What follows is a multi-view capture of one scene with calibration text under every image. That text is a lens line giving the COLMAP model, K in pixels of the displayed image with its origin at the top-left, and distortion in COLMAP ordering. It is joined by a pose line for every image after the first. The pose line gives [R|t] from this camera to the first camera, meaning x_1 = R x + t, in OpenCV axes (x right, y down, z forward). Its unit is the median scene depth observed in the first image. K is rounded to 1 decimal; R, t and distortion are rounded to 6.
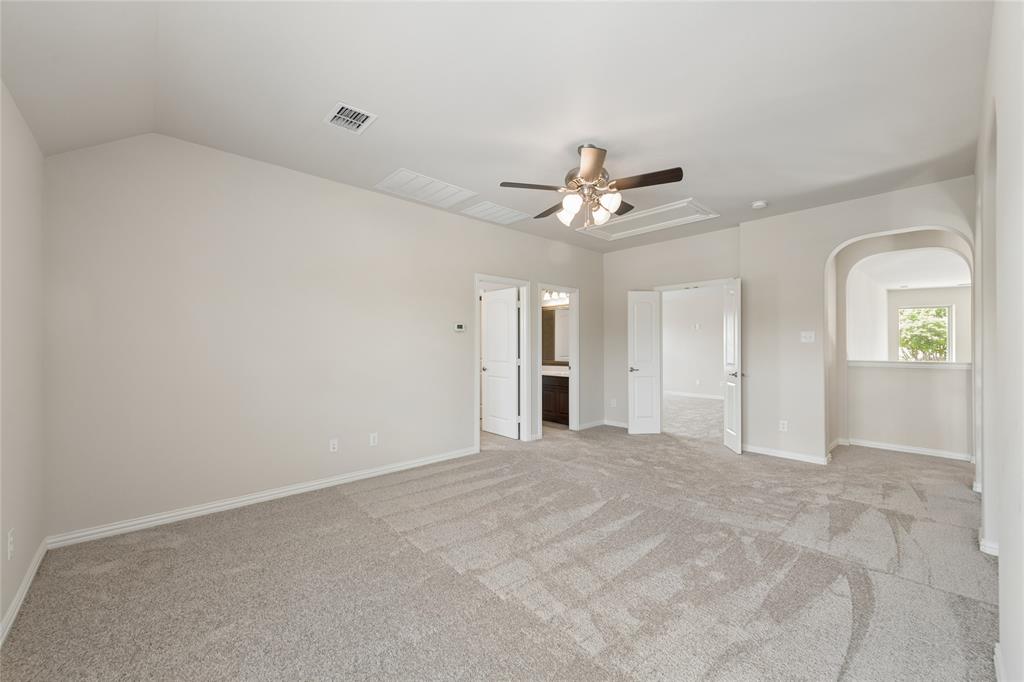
lens RADIAL K [[411.5, 0, 513.5], [0, 411.5, 343.9], [0, 0, 1]] dist [0.003394, -0.001295]
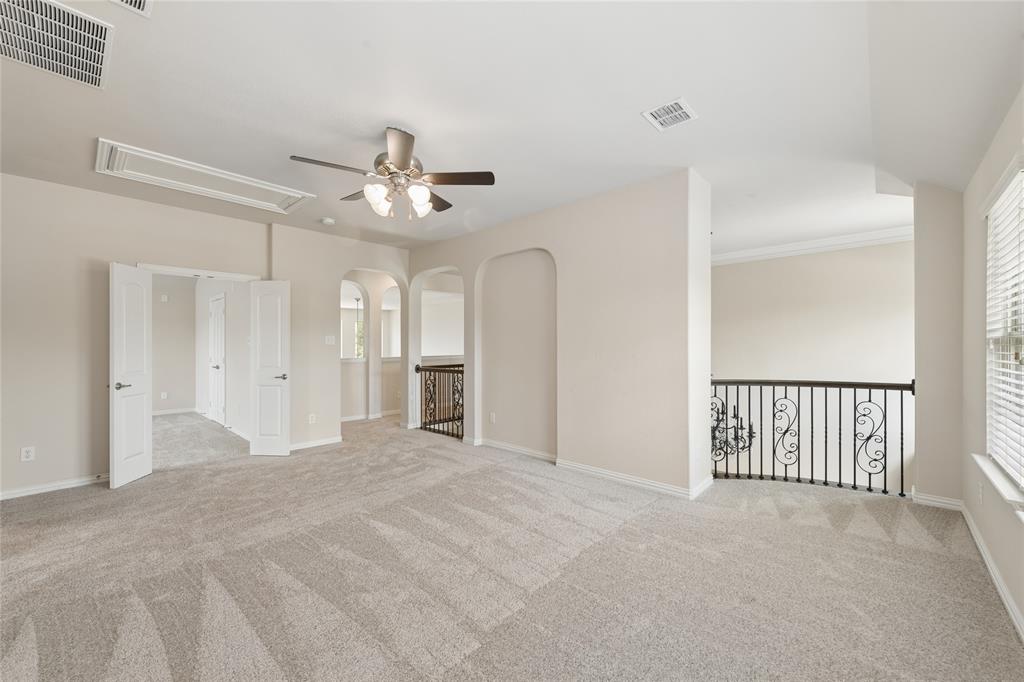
lens RADIAL K [[411.5, 0, 512.5], [0, 411.5, 342.8], [0, 0, 1]] dist [0.003394, -0.001295]
pose [[-0.119998, 0.005597, 0.992758, -0.715911], [-0.000389, 0.999984, -0.005685, -0.002351], [-0.992774, -0.001069, -0.119993, 0.801666]]
